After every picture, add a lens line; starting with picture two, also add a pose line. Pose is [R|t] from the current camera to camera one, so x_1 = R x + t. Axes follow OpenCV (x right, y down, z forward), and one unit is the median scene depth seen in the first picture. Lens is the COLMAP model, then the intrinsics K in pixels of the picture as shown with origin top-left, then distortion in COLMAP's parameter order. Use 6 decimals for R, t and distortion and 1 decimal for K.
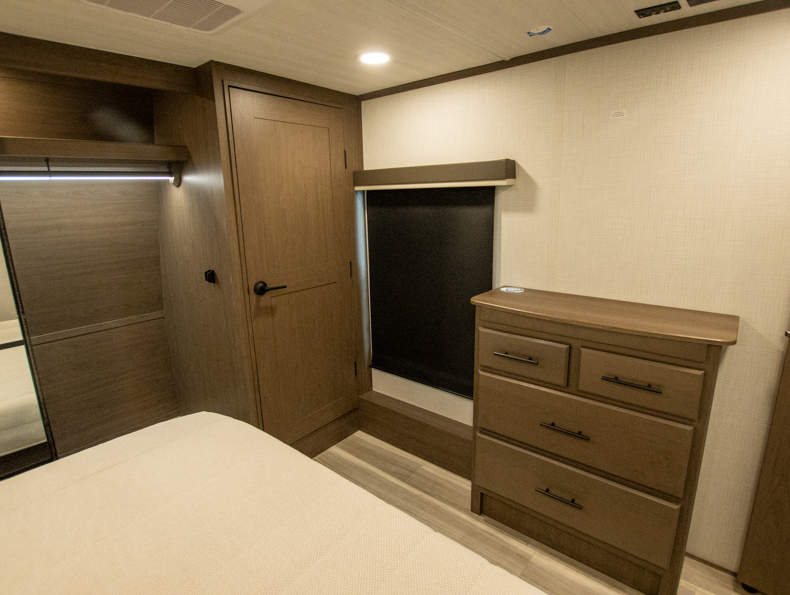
lens RADIAL K [[410.9, 0, 395.1], [0, 410.9, 296.7], [0, 0, 1]] dist [-0.033248, 0.003514]
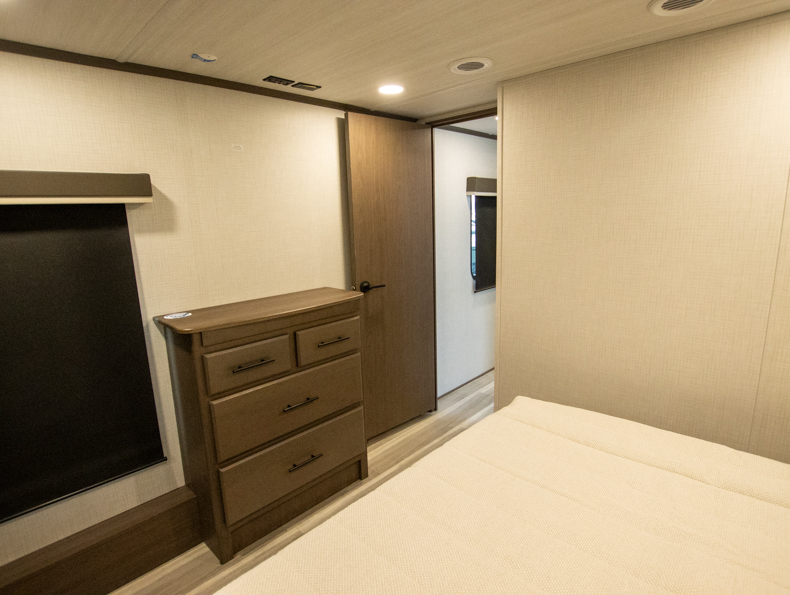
lens RADIAL K [[426.8, 0, 394.2], [0, 426.8, 296.5], [0, 0, 1]] dist [-0.018751, 0.000124]
pose [[0.088178, -0.179377, 0.979821, -0.692036], [0.257499, 0.954322, 0.151536, -0.088927], [-0.962247, 0.238941, 0.130339, 0.457188]]
